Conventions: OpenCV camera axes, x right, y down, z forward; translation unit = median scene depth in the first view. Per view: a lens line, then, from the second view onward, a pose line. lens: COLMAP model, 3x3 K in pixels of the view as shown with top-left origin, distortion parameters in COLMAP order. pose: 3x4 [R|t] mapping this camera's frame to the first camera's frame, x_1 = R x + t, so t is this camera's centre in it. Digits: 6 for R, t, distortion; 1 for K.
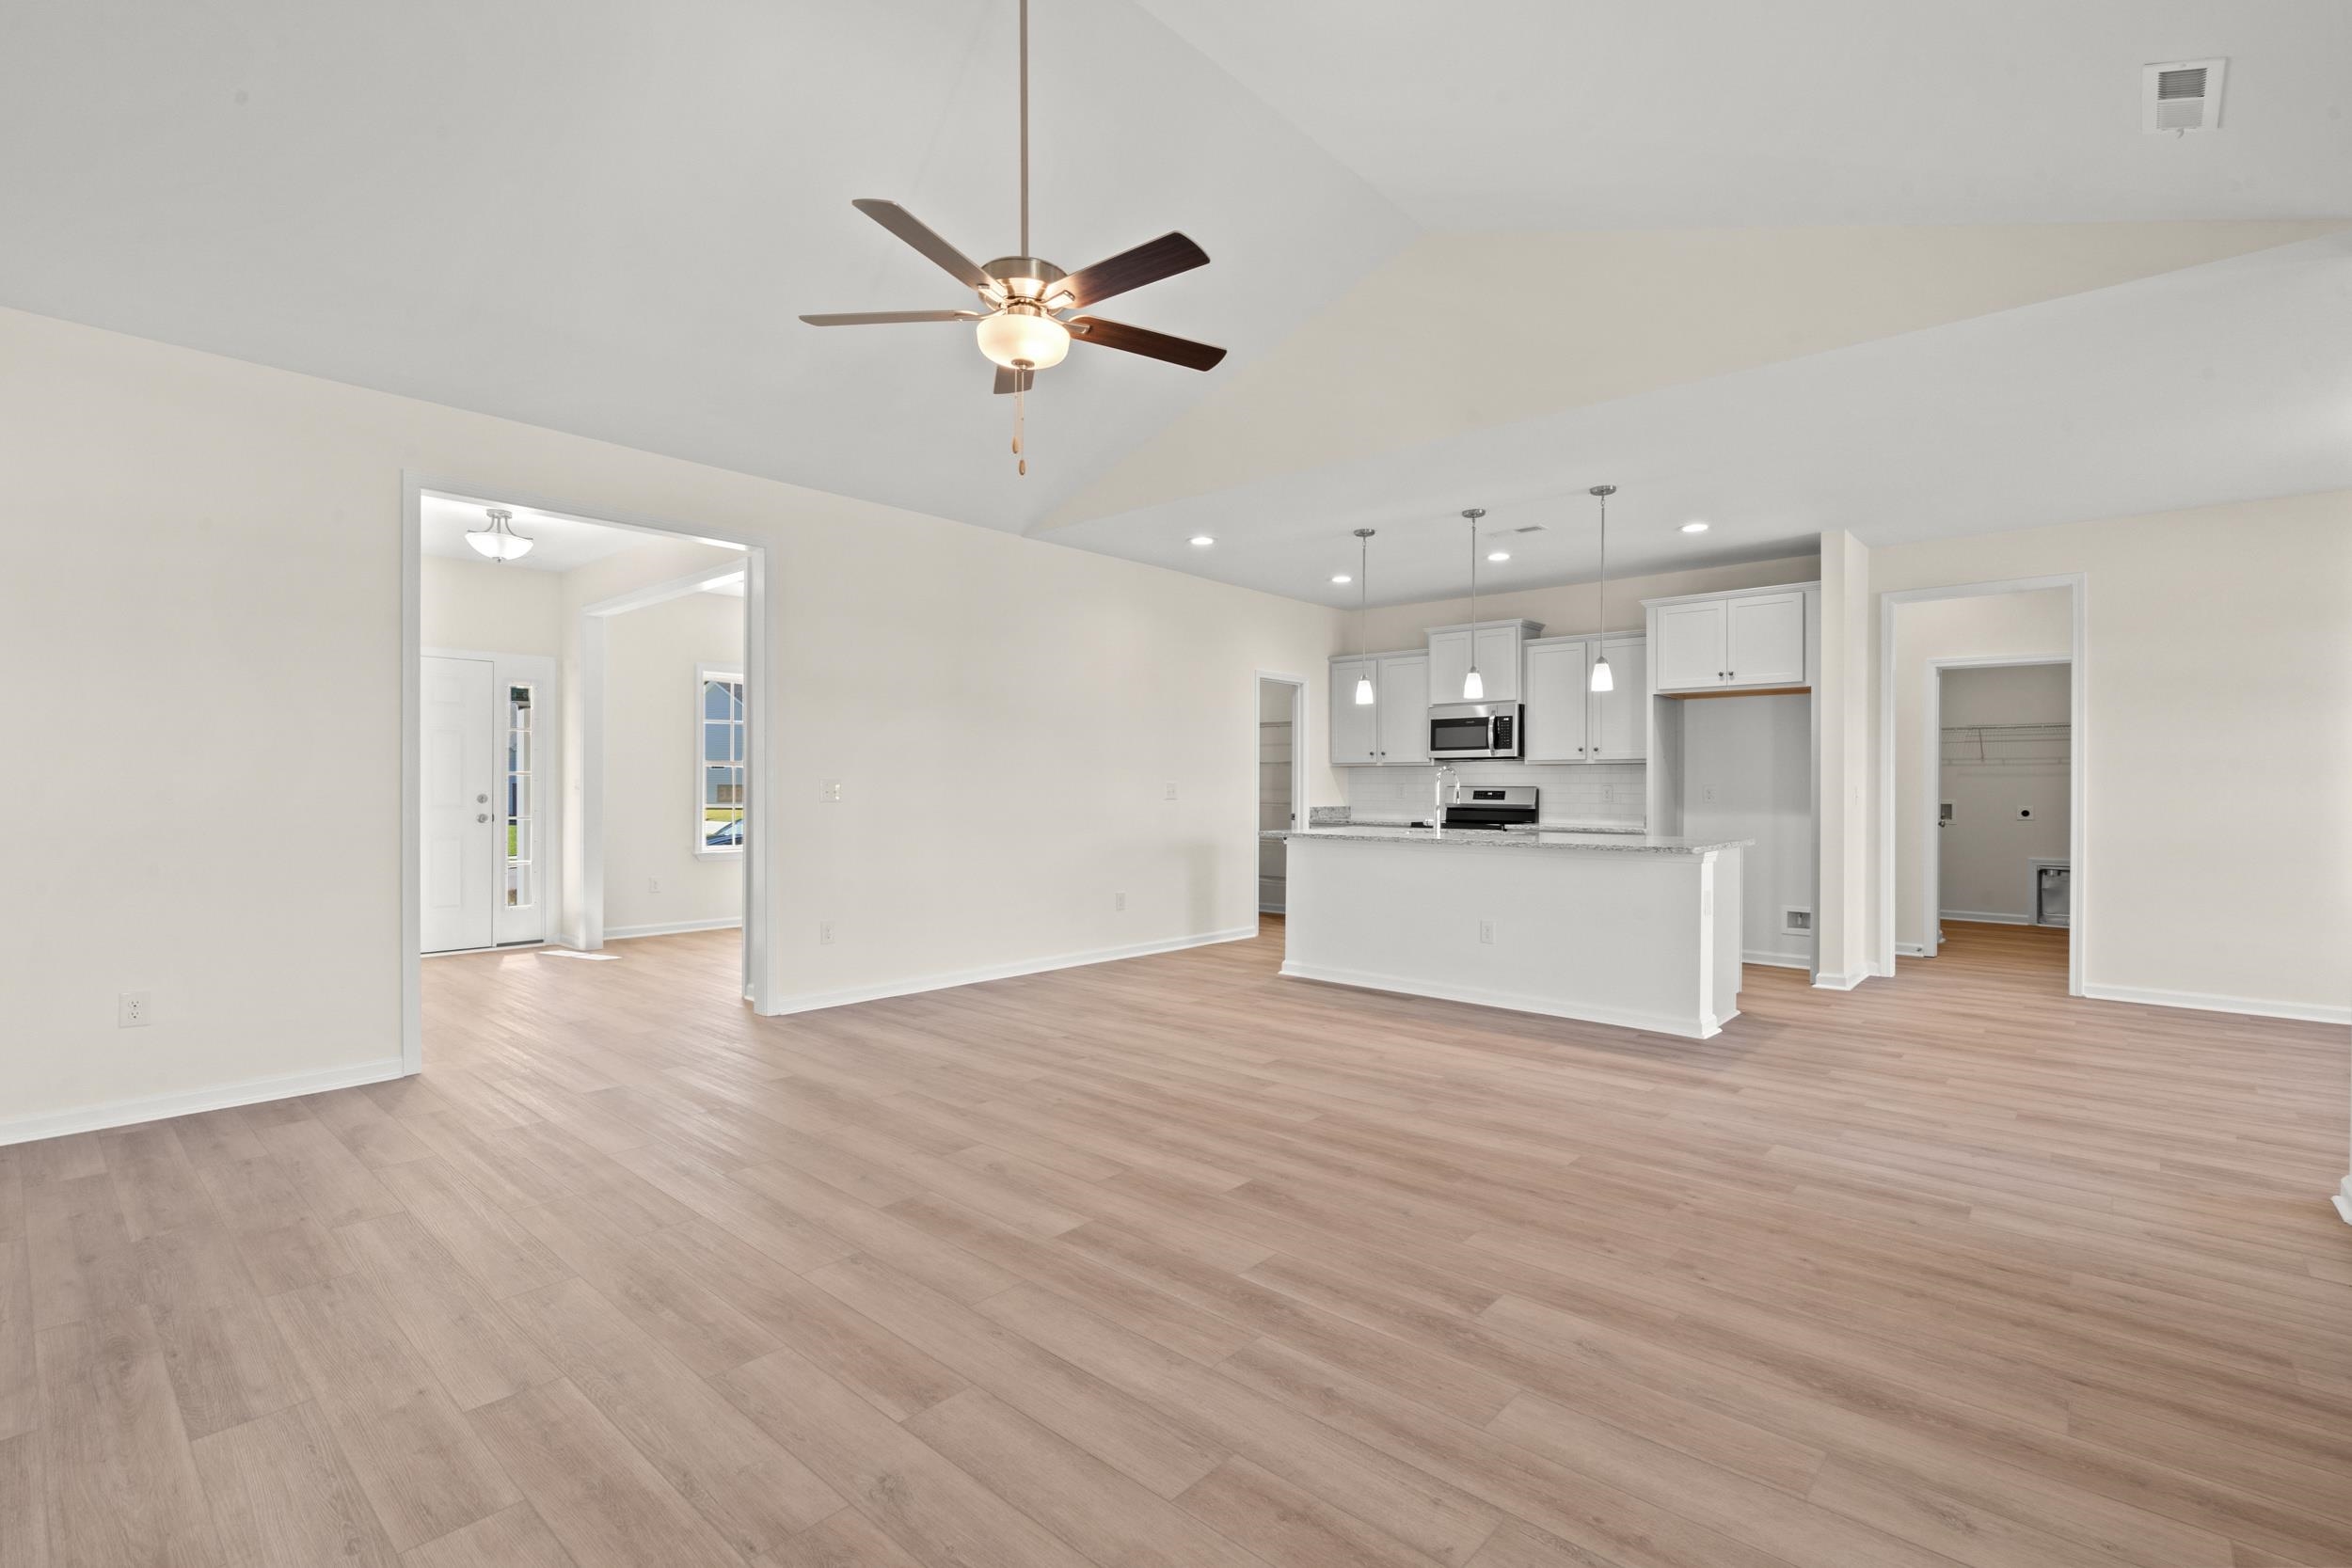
lens RADIAL K [[1078.9, 0, 1176.0], [0, 1078.9, 784.0], [0, 0, 1]] dist [-0.001767, 0.000581]
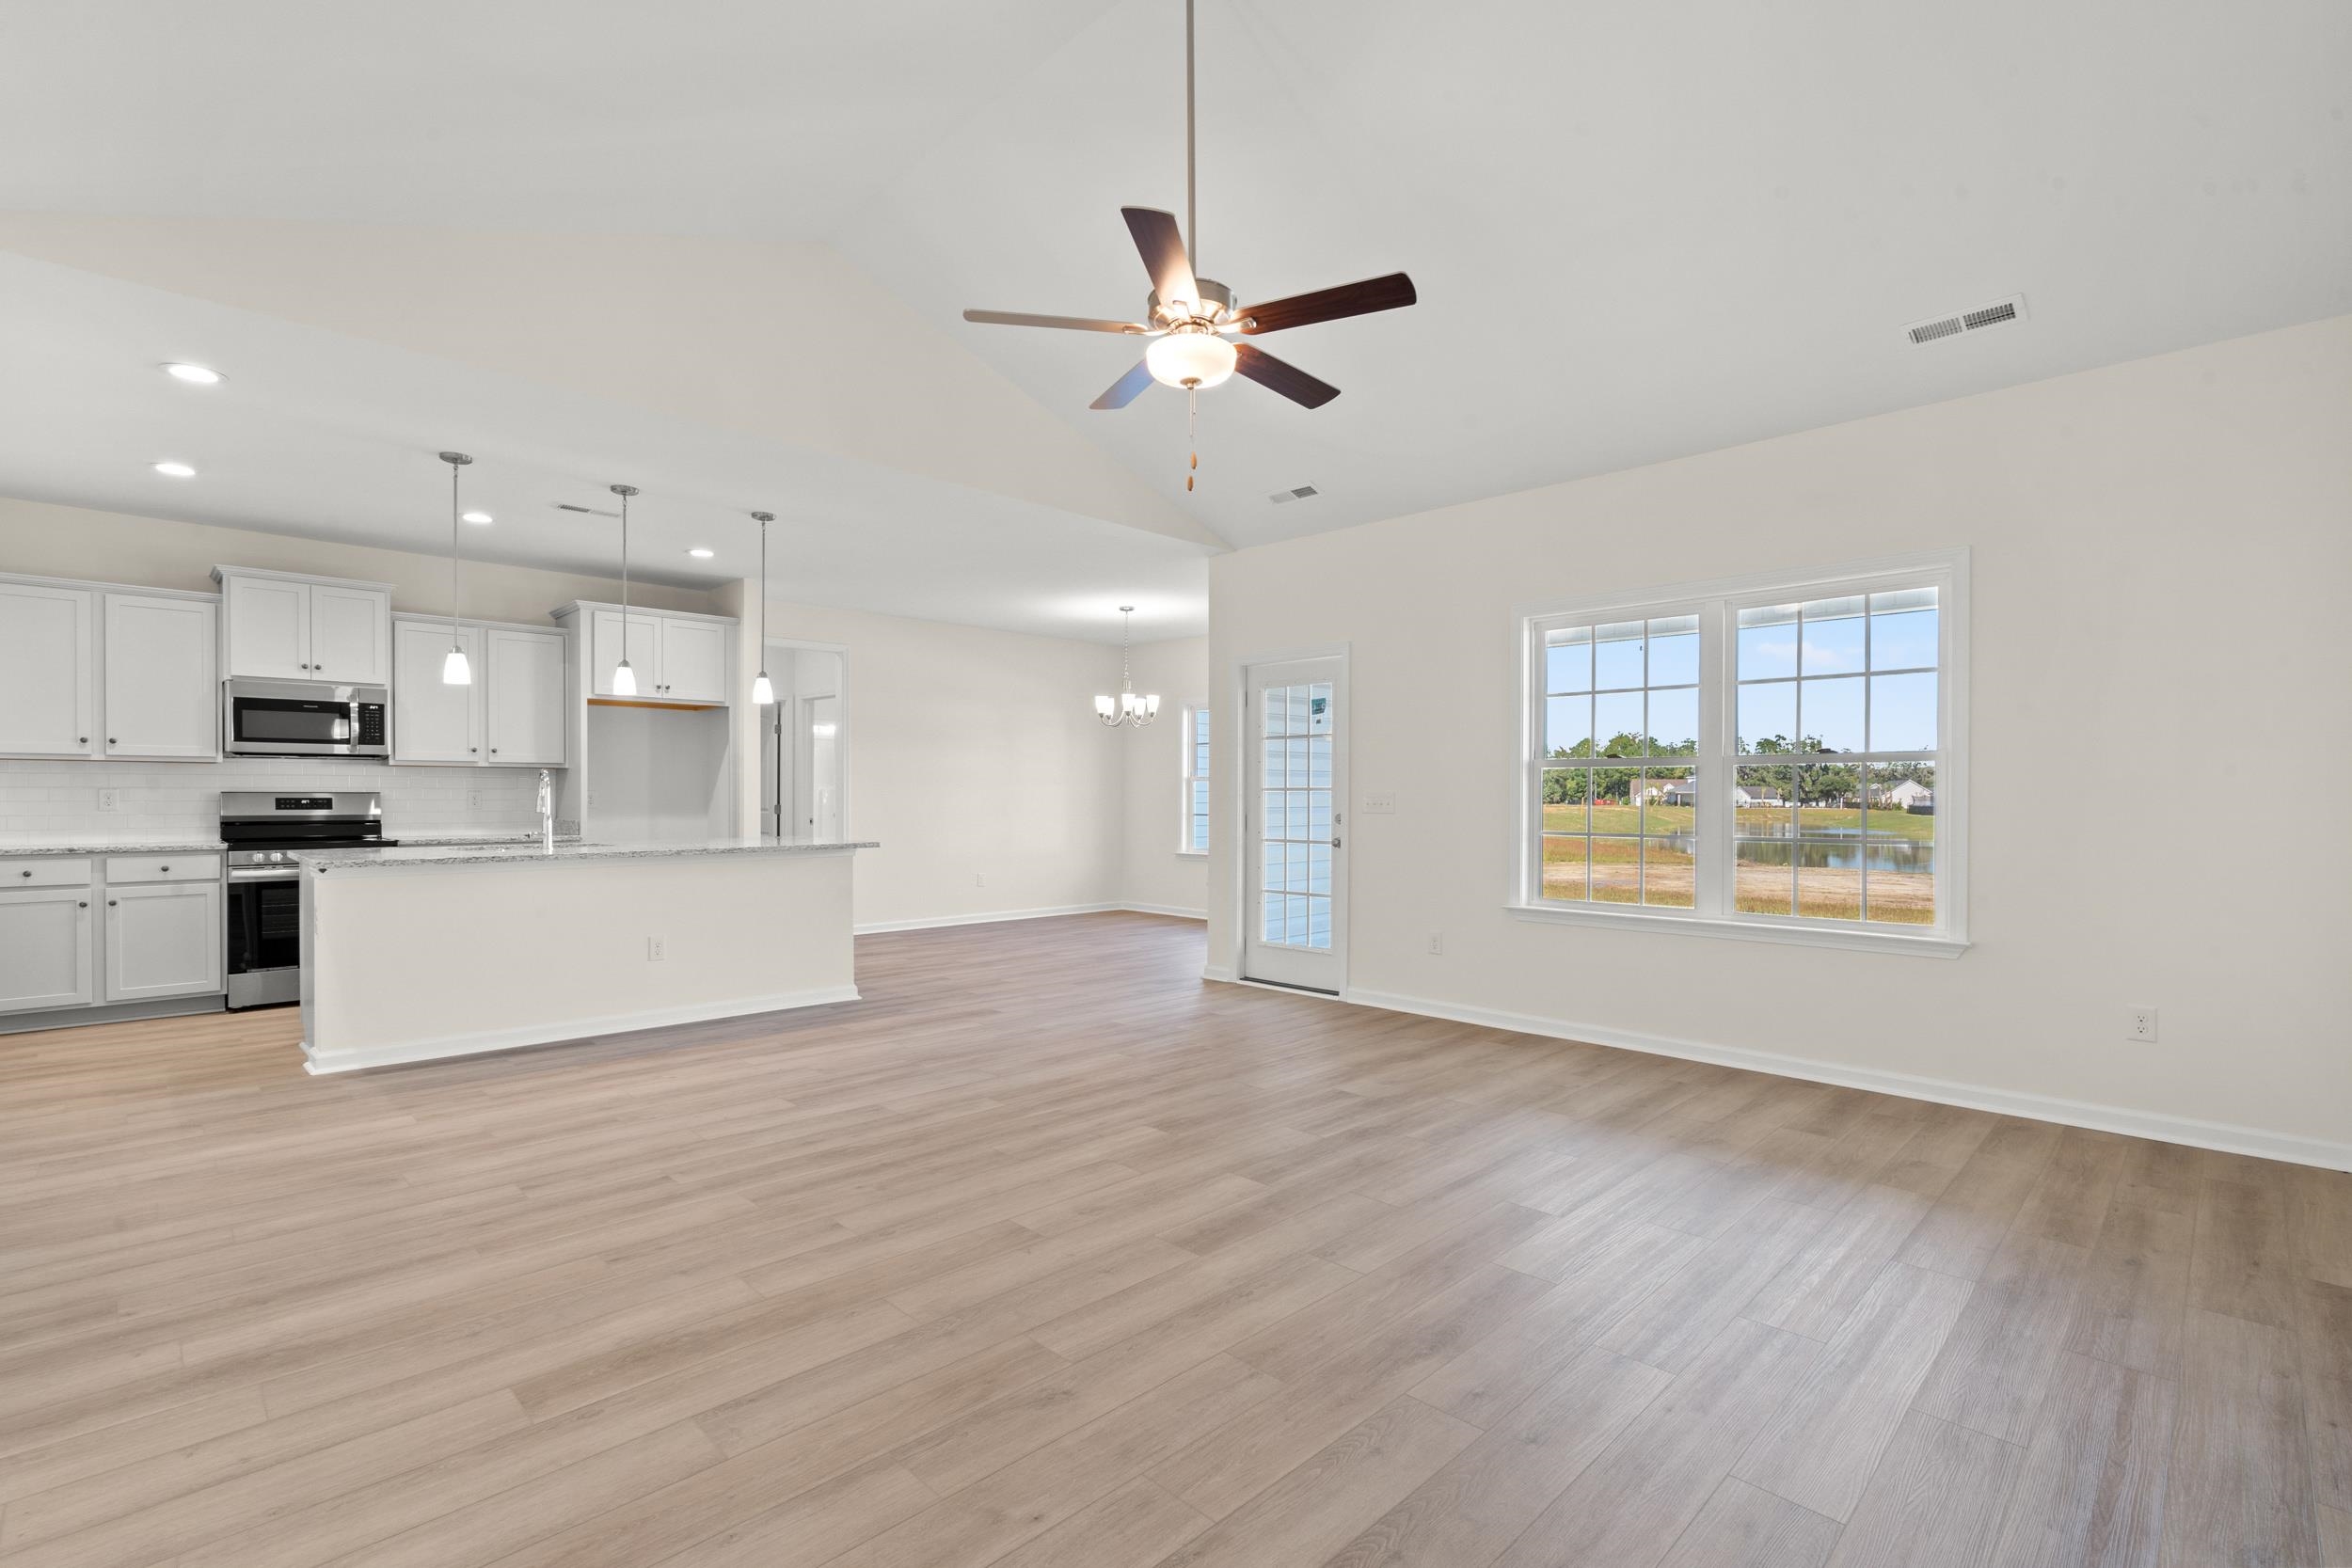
lens RADIAL K [[1068.9, 0, 1172.4], [0, 1068.9, 798.6], [0, 0, 1]] dist [-0.003905, 0.000723]
pose [[0.055503, -0.007691, 0.998429, -0.773070], [-0.002914, 0.999965, 0.007865, -0.001431], [-0.998454, -0.003346, 0.055479, 0.637883]]
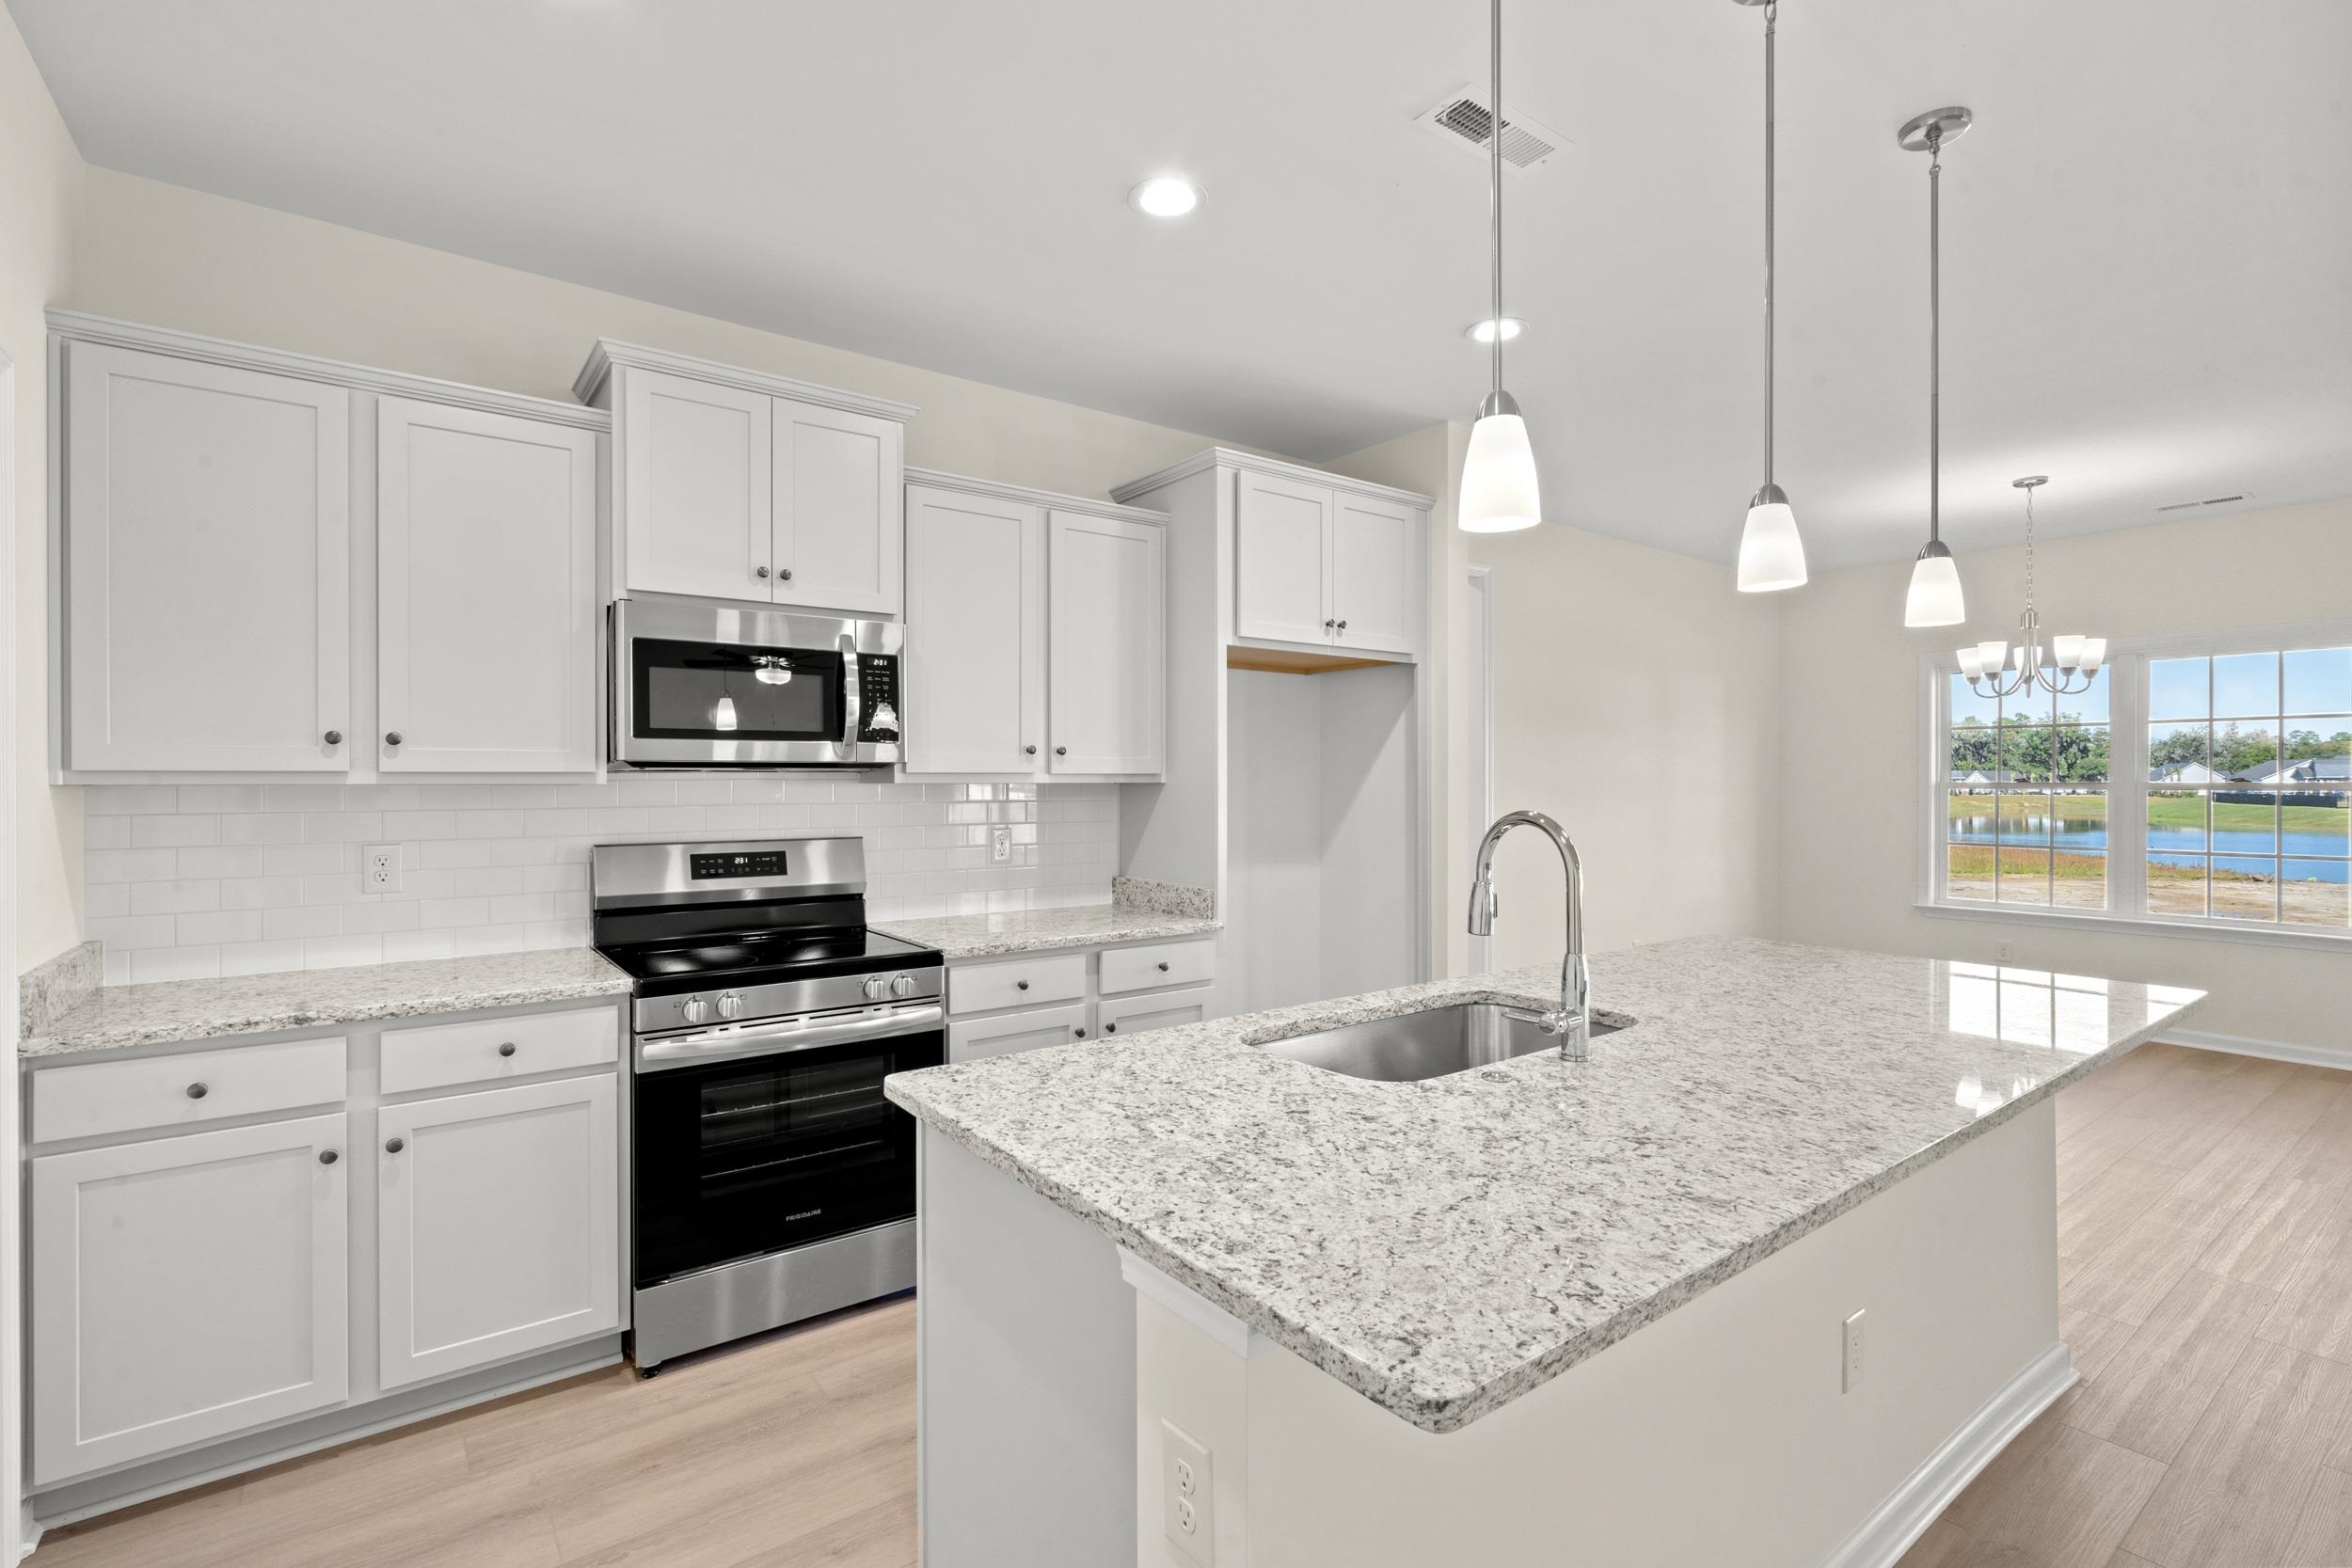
lens RADIAL K [[1078.9, 0, 1176.0], [0, 1078.9, 784.0], [0, 0, 1]] dist [-0.001767, 0.000581]
pose [[0.197752, -0.002502, 0.980249, -0.071787], [0.001297, 0.999997, 0.002291, -0.032577], [-0.980251, 0.000818, 0.197755, 1.427606]]
